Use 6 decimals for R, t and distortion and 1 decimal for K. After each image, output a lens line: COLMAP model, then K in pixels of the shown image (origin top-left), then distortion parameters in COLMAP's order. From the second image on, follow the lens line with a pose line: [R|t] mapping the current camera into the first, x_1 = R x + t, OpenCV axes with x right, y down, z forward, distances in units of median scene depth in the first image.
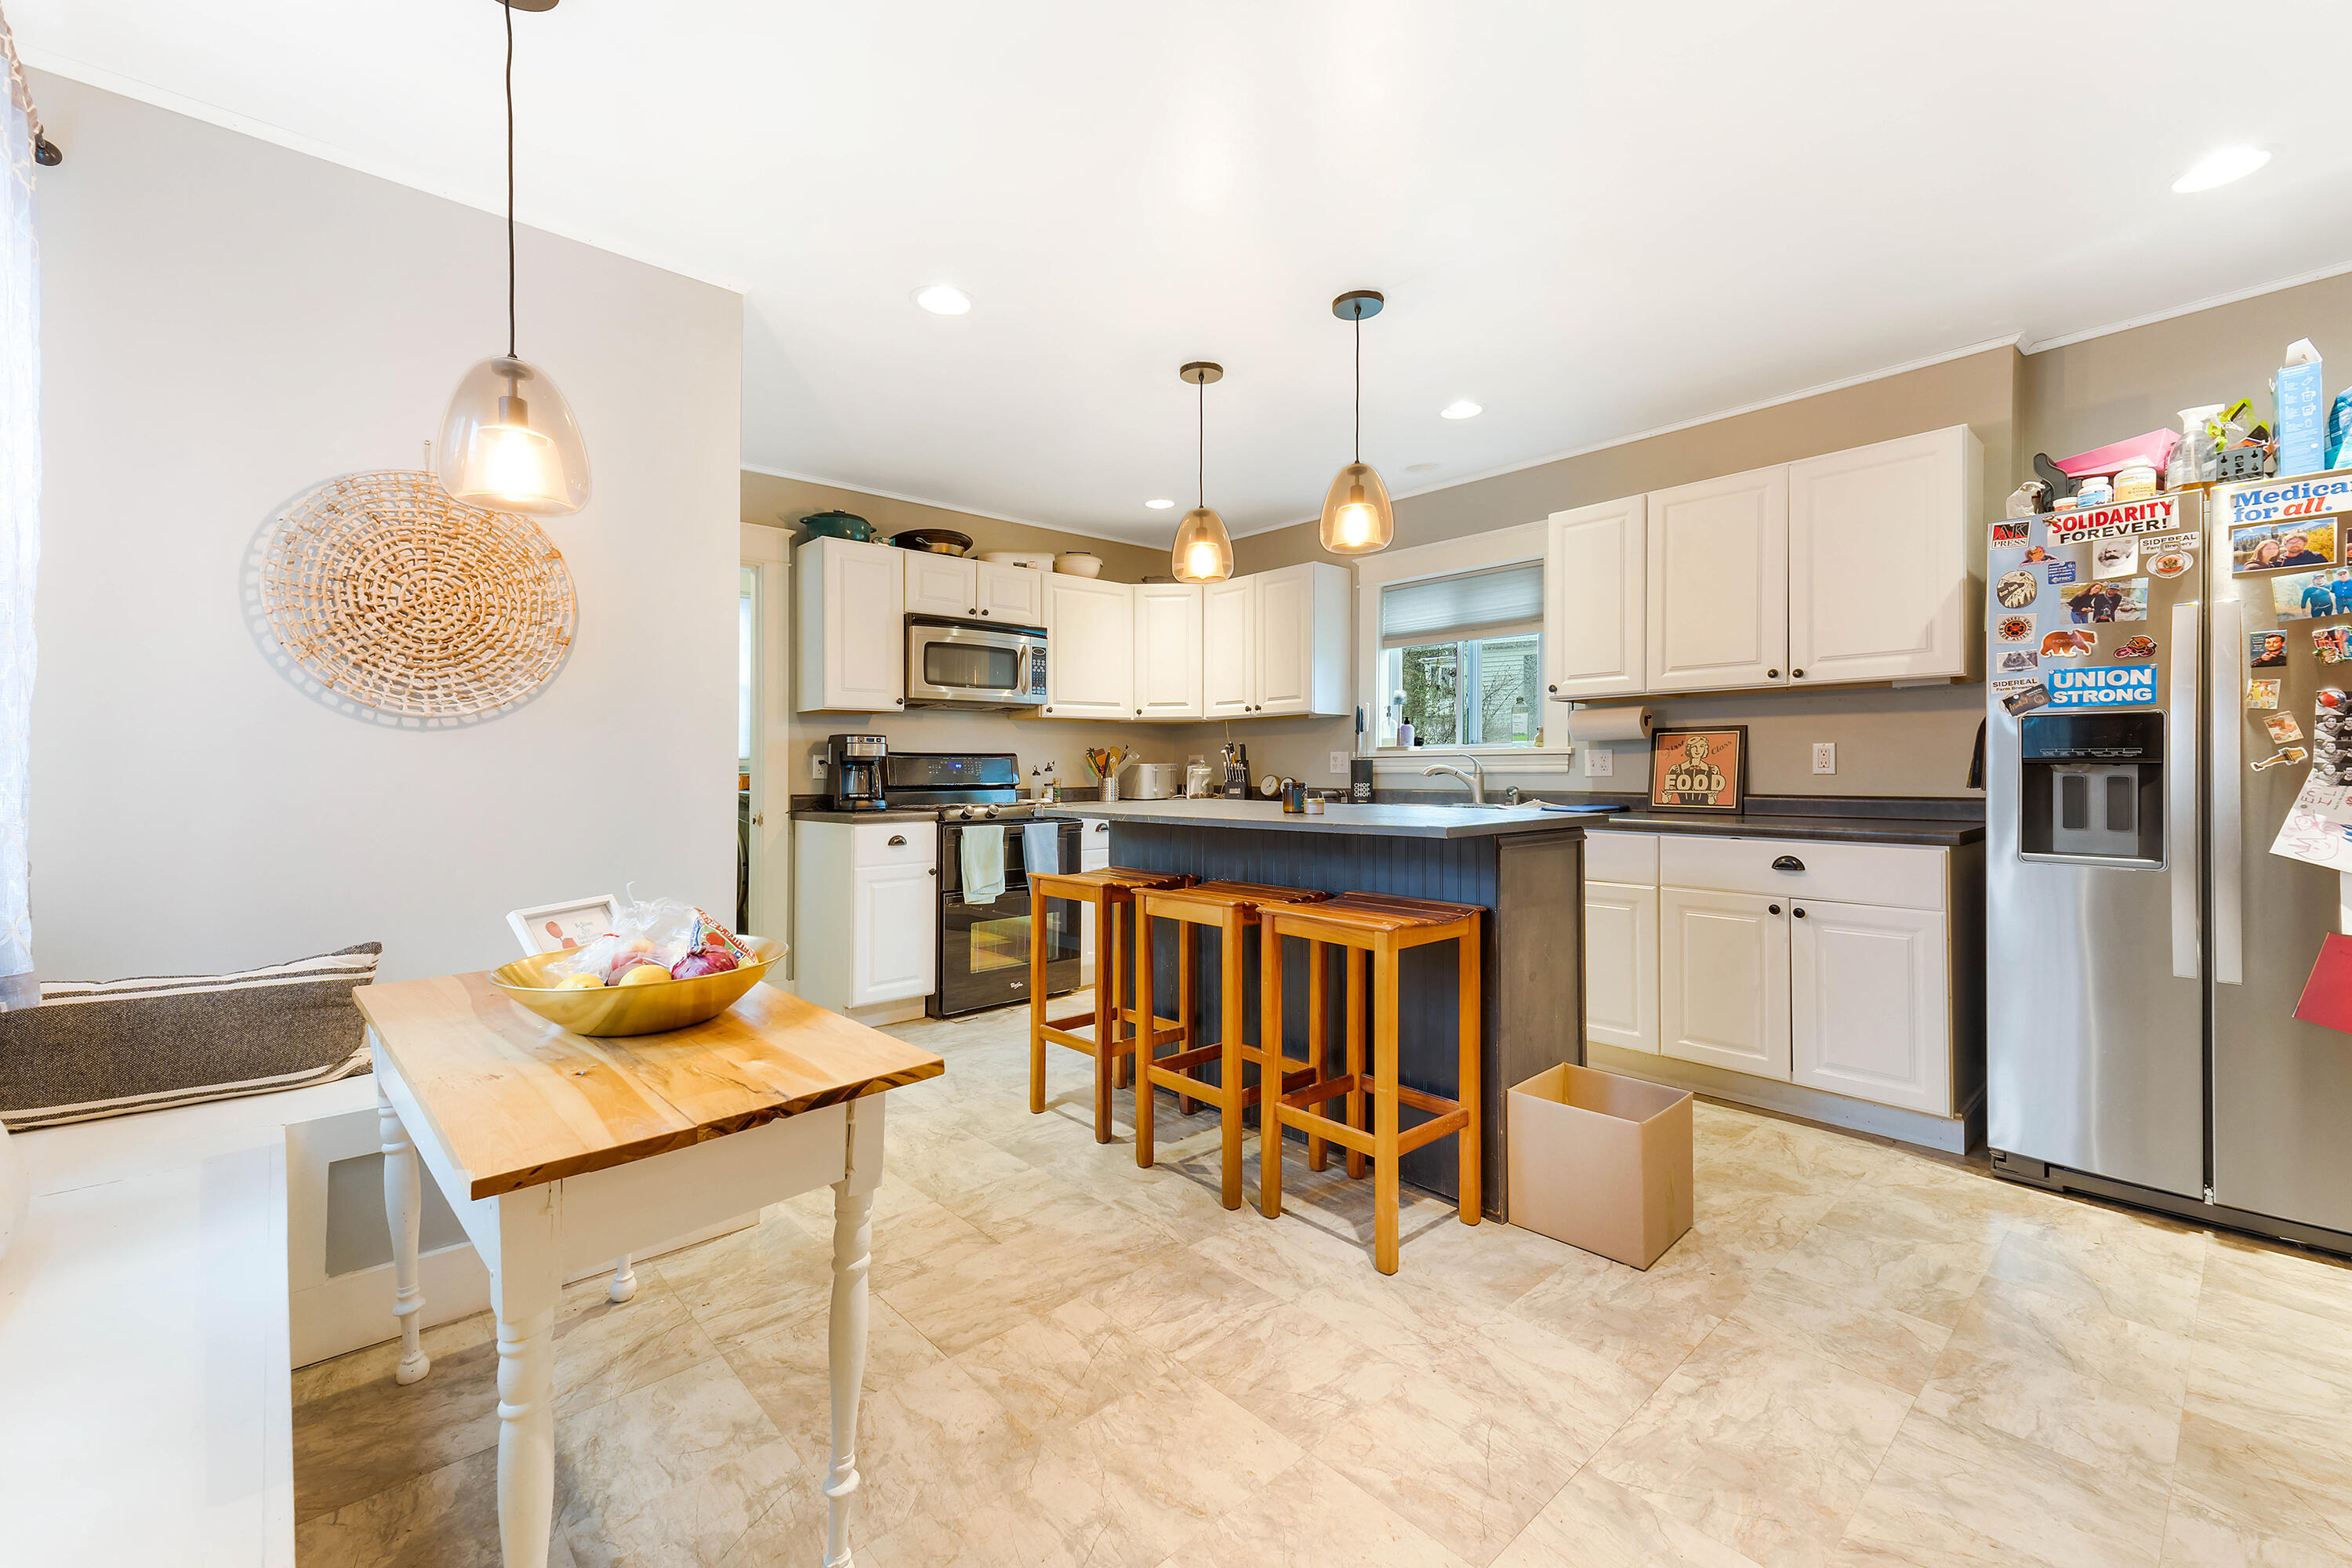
lens RADIAL K [[966.5, 0, 1181.1], [0, 966.5, 778.1], [0, 0, 1]] dist [0.039184, -0.005479]
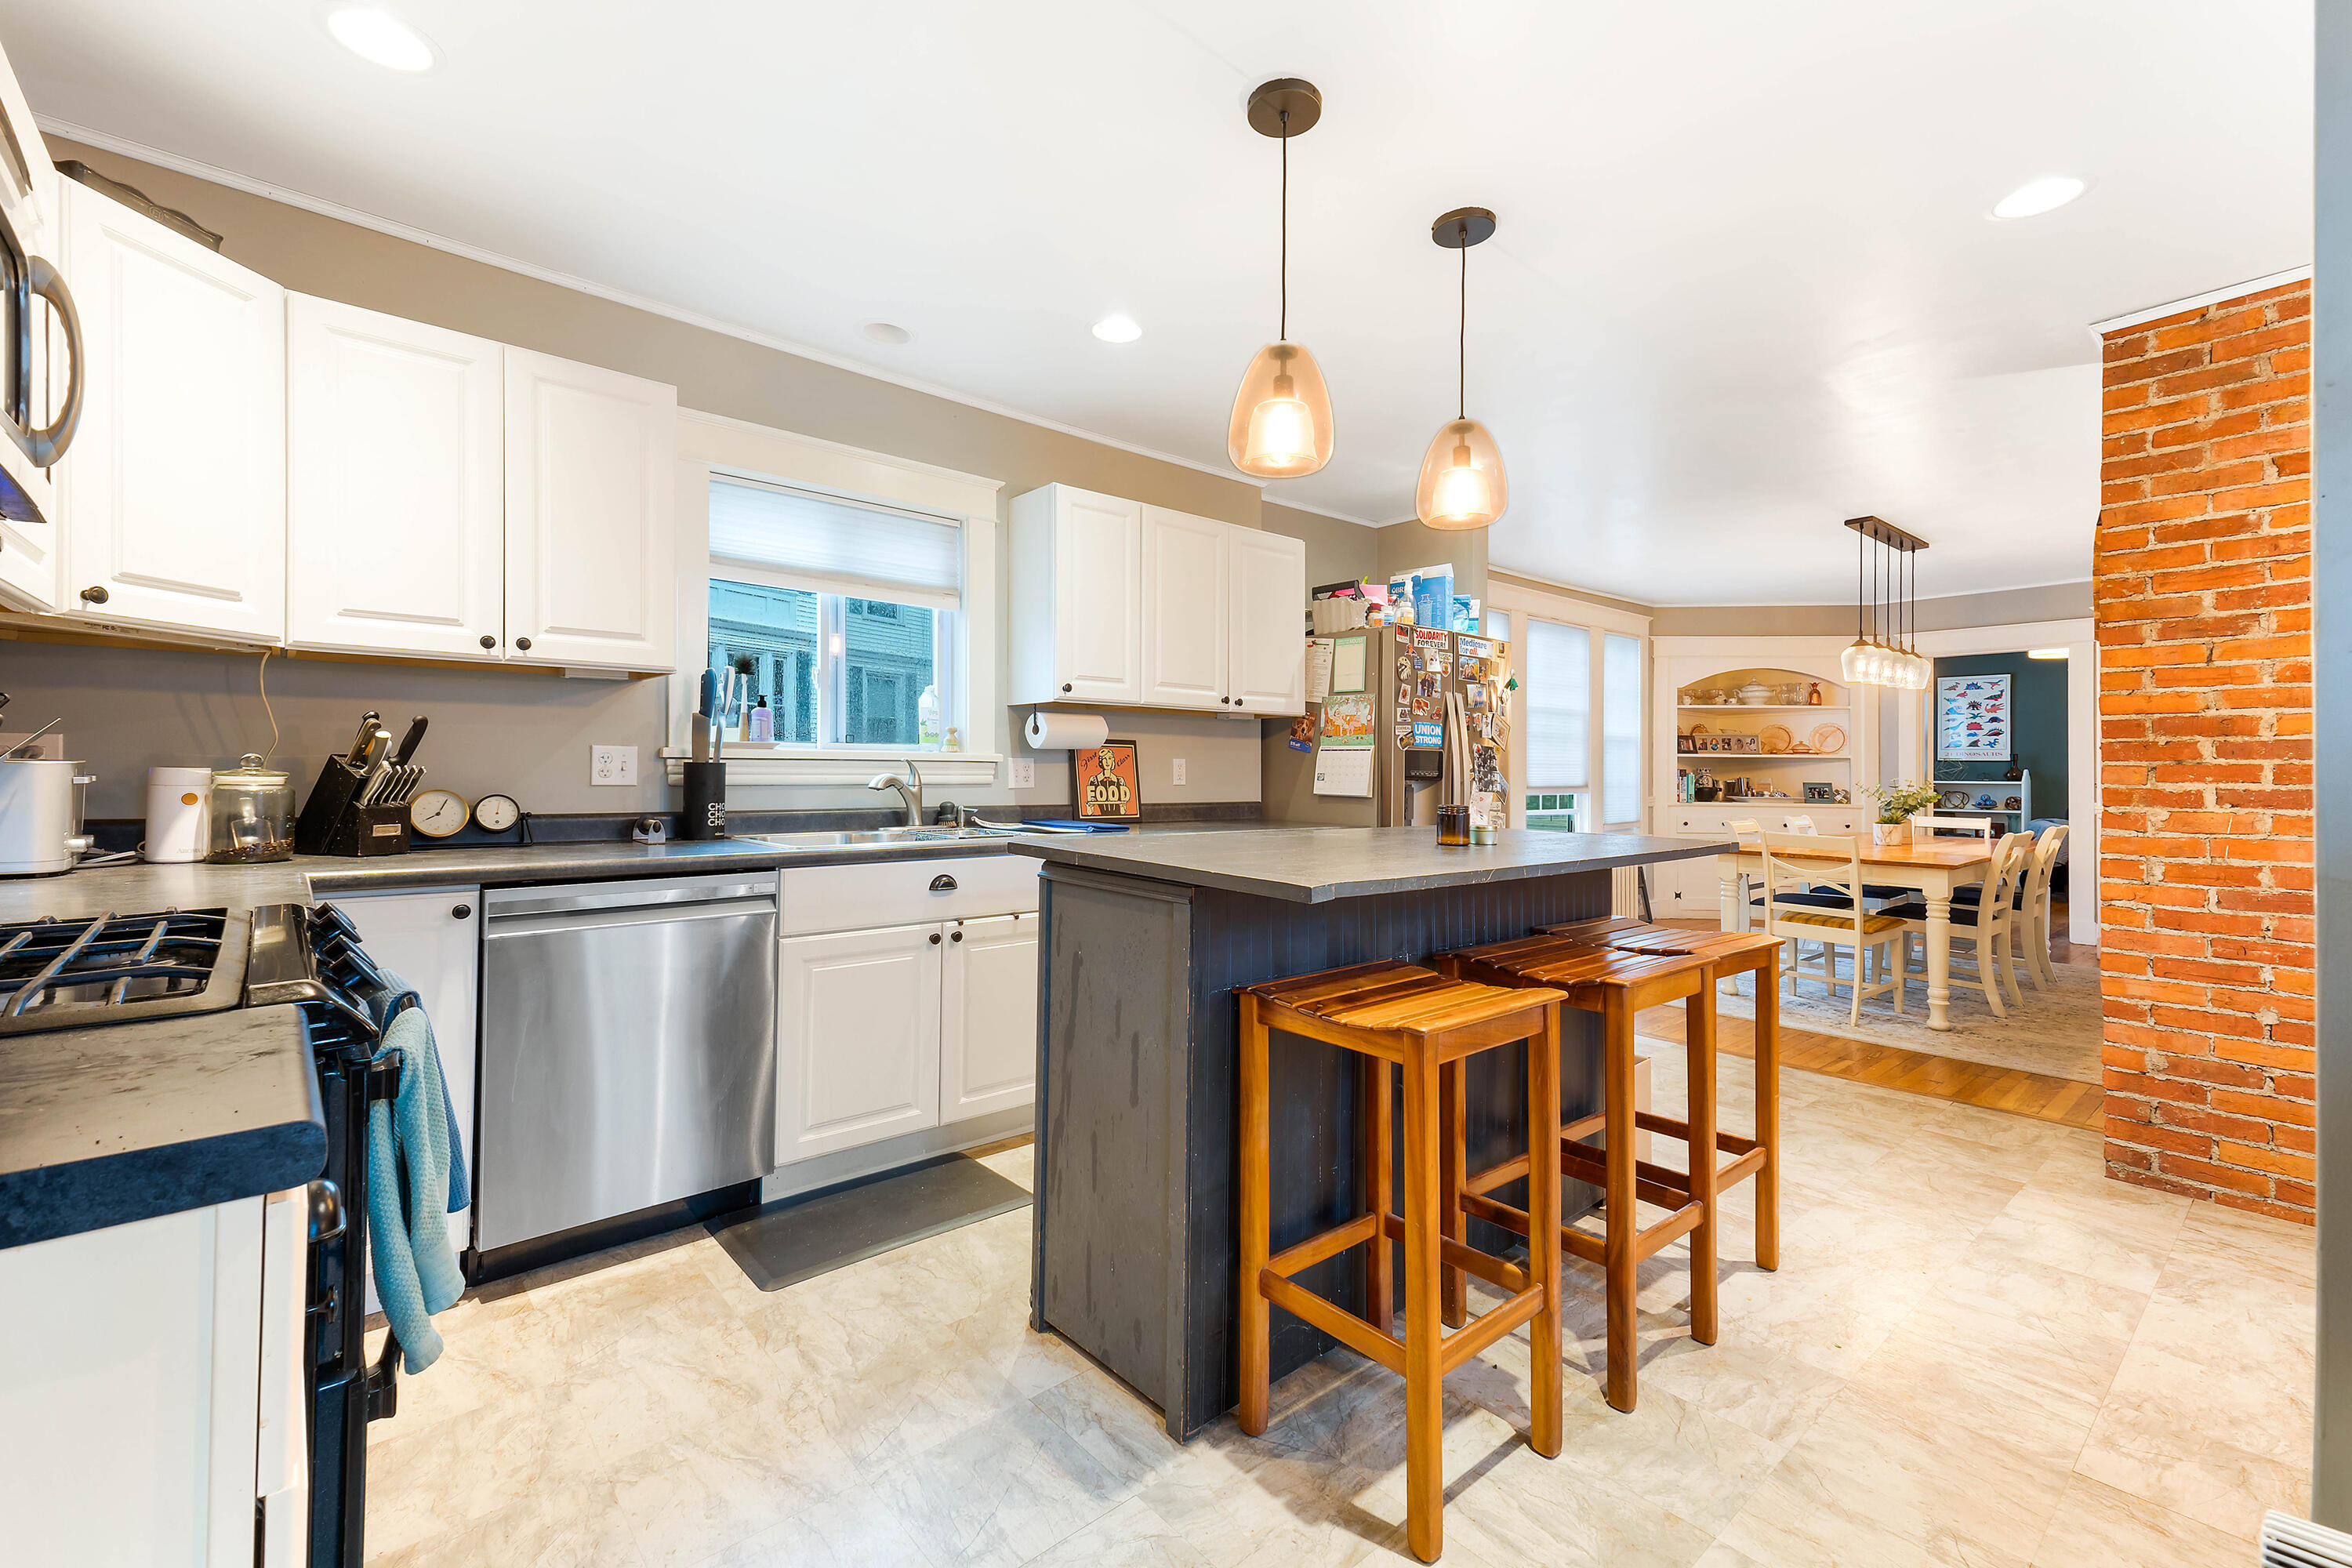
lens RADIAL K [[1003.0, 0, 1159.7], [0, 1003.0, 760.8], [0, 0, 1]] dist [0.039458, -0.001628]
pose [[0.034234, 0.013493, 0.999323, -0.613053], [-0.002120, 0.999908, -0.013428, -0.018728], [-0.999412, -0.001659, 0.034260, 1.067053]]
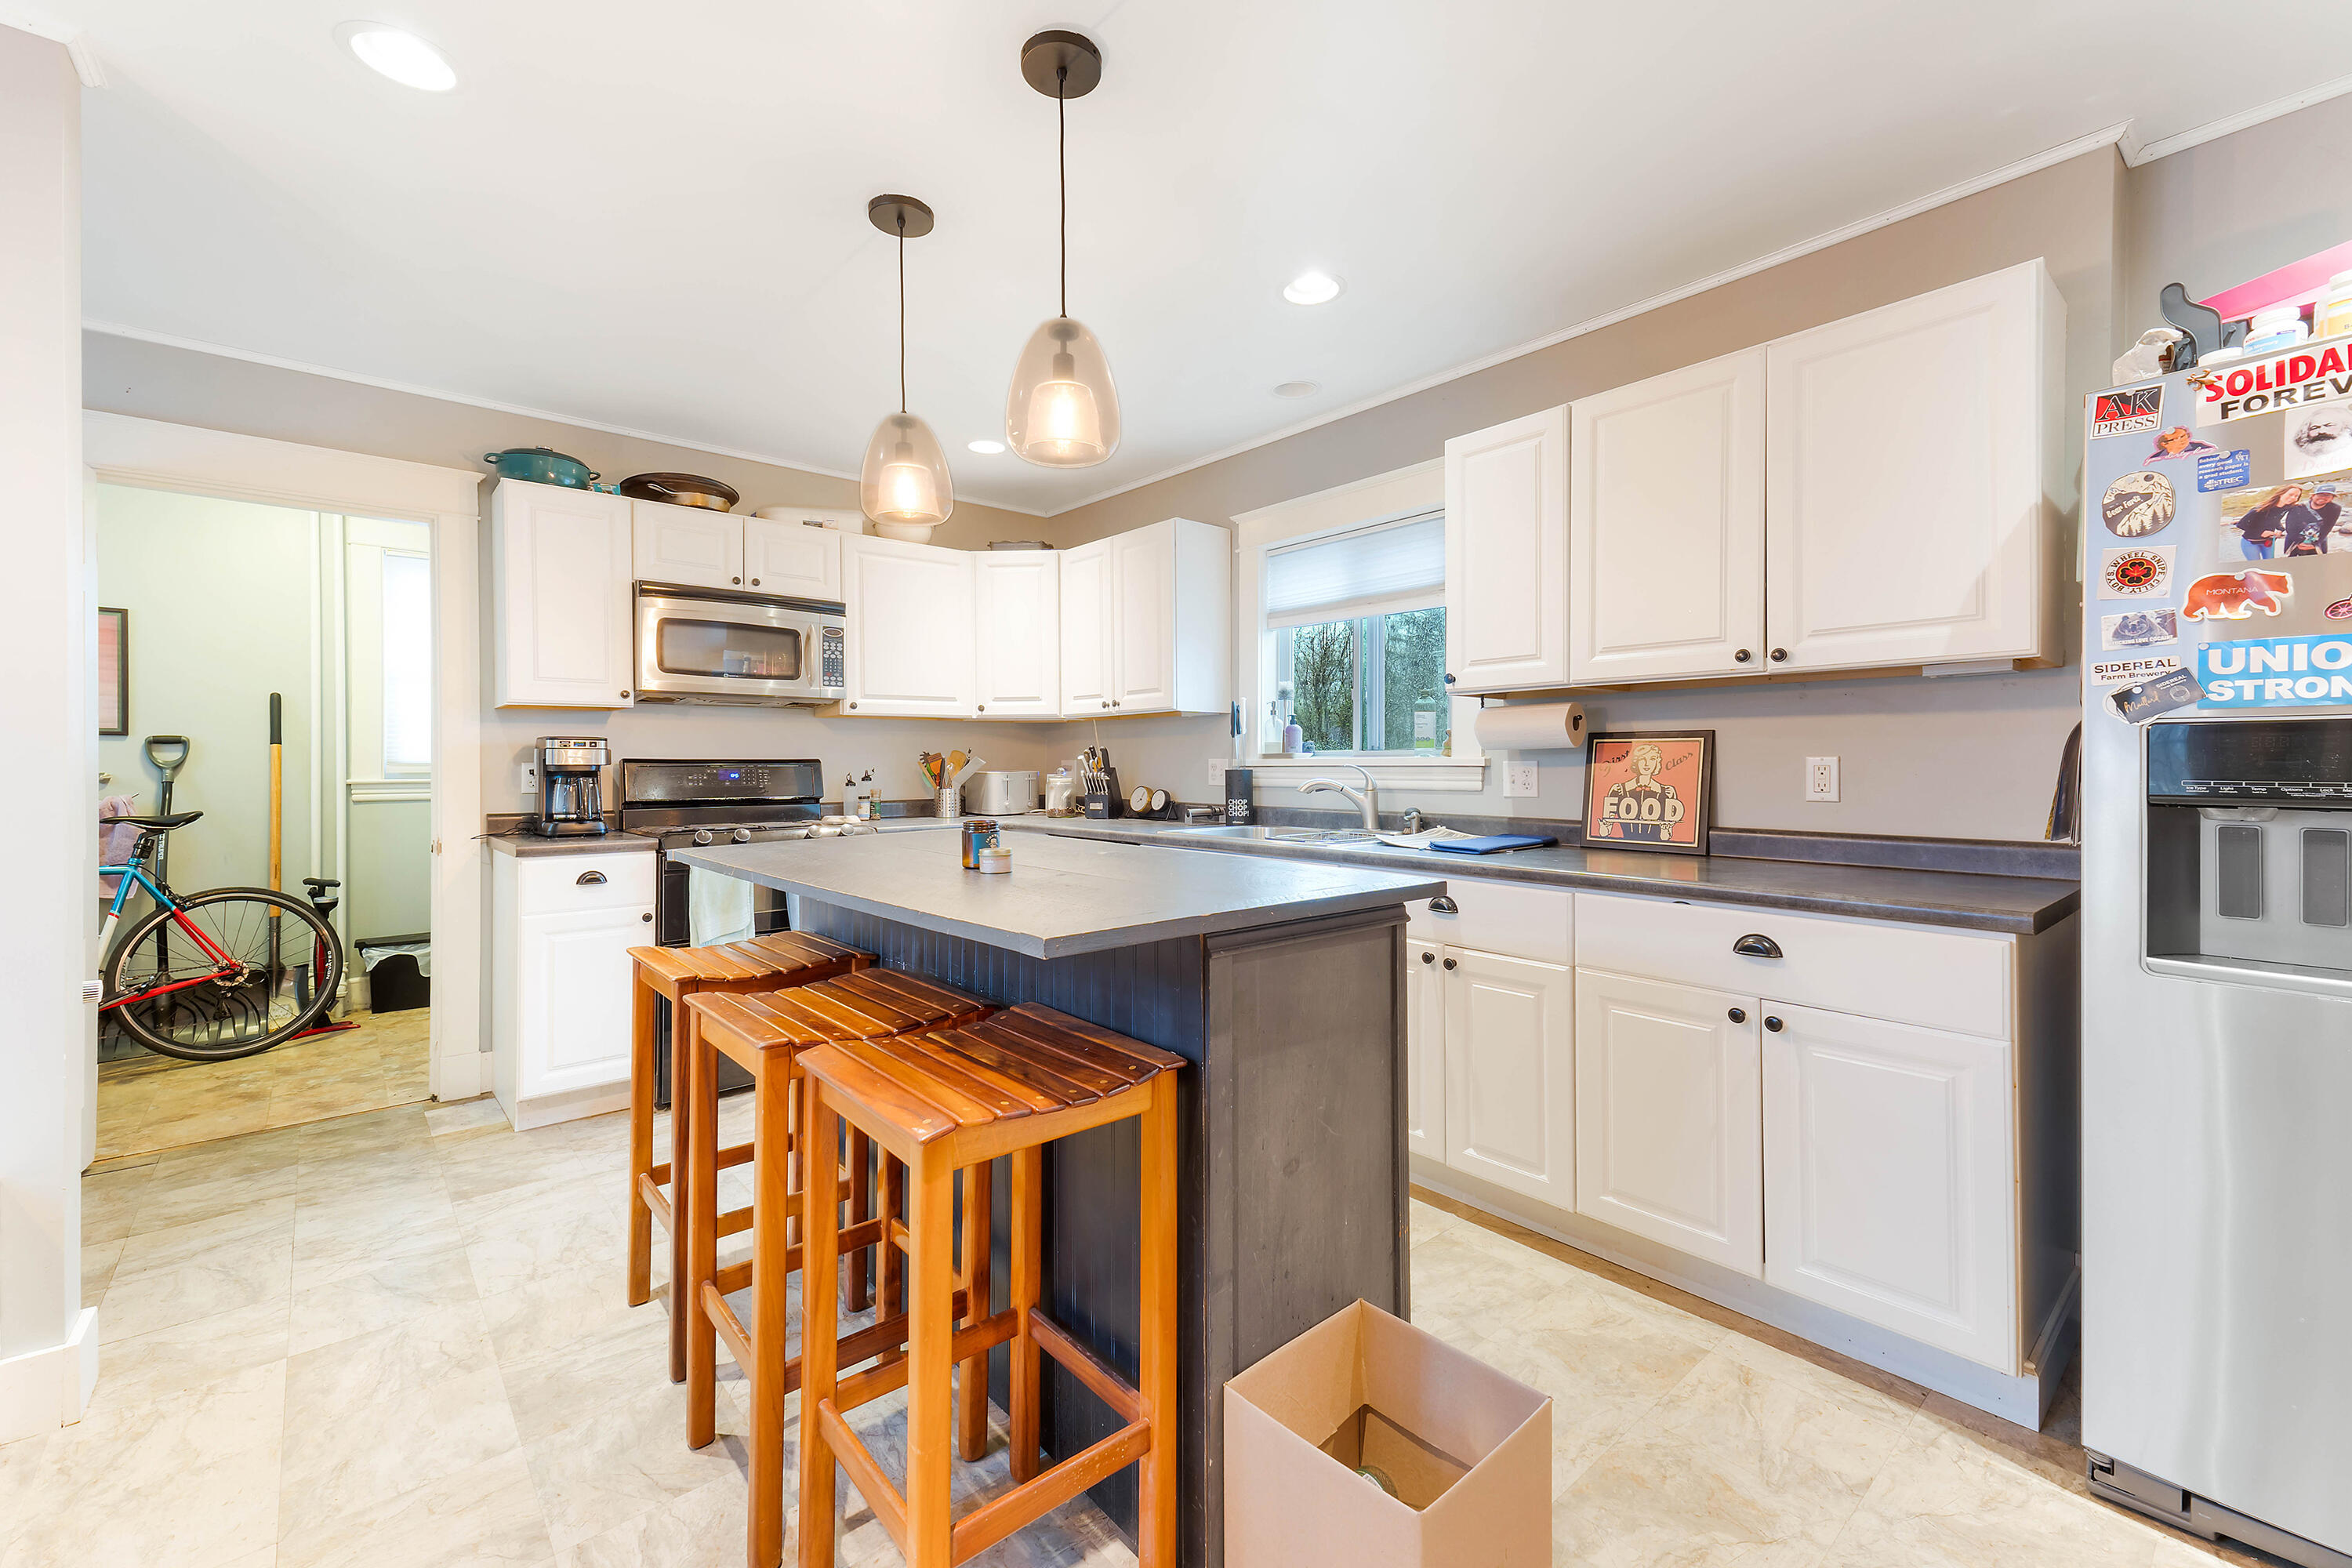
lens RADIAL K [[966.5, 0, 1172.1], [0, 966.5, 773.2], [0, 0, 1]] dist [0.039184, -0.005479]
pose [[0.999517, 0.003388, -0.030905, 0.235054], [-0.003360, 0.999994, 0.000958, -0.025101], [0.030908, -0.000854, 0.999522, 0.315944]]
